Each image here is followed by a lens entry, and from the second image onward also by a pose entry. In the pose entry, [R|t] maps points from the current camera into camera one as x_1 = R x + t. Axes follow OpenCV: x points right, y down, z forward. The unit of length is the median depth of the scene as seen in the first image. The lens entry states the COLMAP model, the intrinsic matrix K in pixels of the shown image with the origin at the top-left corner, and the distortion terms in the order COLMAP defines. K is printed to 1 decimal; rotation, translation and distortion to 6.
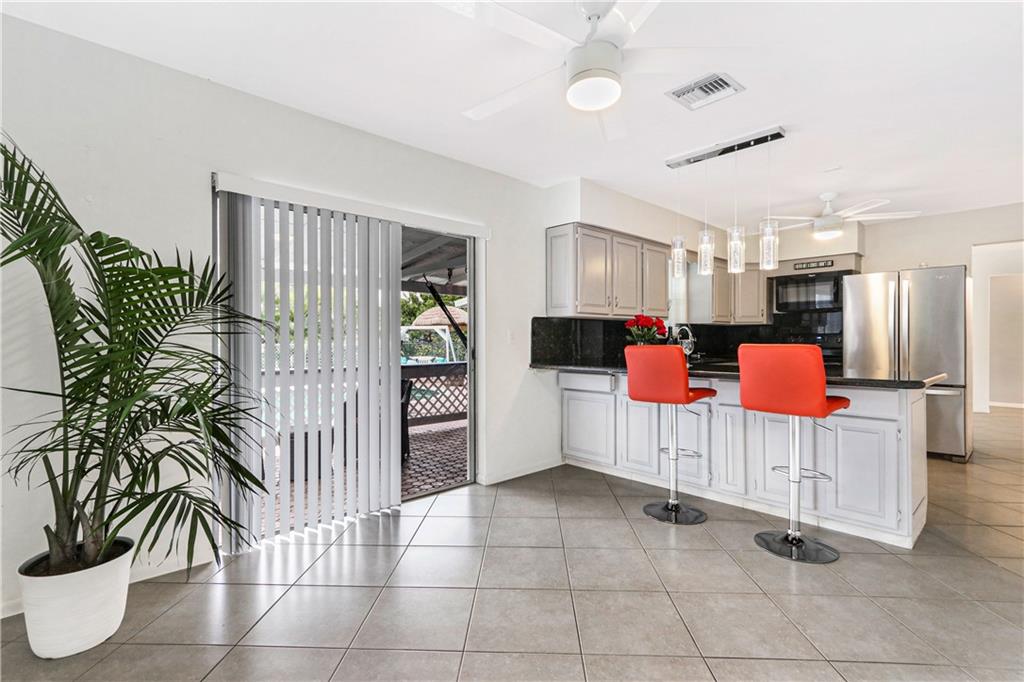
lens RADIAL K [[467.8, 0, 515.2], [0, 467.8, 339.7], [0, 0, 1]] dist [0.005498, -0.000471]
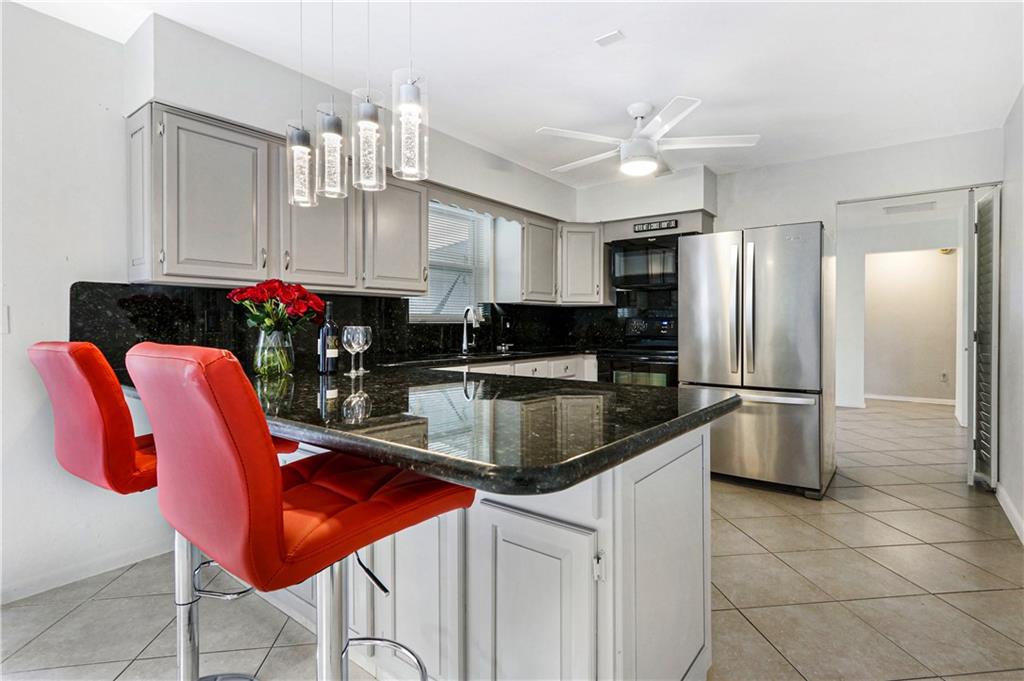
lens RADIAL K [[510.8, 0, 502.1], [0, 510.8, 324.4], [0, 0, 1]] dist [-0.000446, -0.000202]
pose [[0.987120, 0.003274, 0.159945, 0.336900], [-0.003195, 0.999995, -0.000753, -0.000767], [-0.159947, 0.000232, 0.987126, 0.295789]]
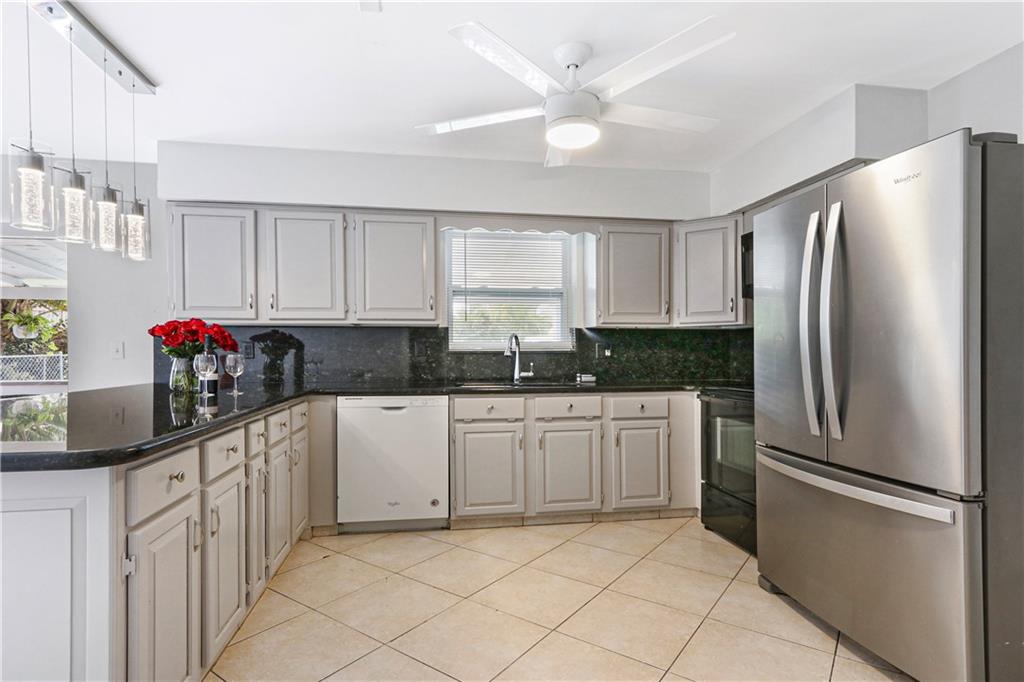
lens RADIAL K [[467.8, 0, 508.4], [0, 467.8, 348.0], [0, 0, 1]] dist [0.005498, -0.000471]
pose [[0.839199, -0.006945, -0.543780, 0.834062], [0.000078, 0.999920, -0.012651, 0.001566], [0.543825, 0.010574, 0.839132, 0.536726]]
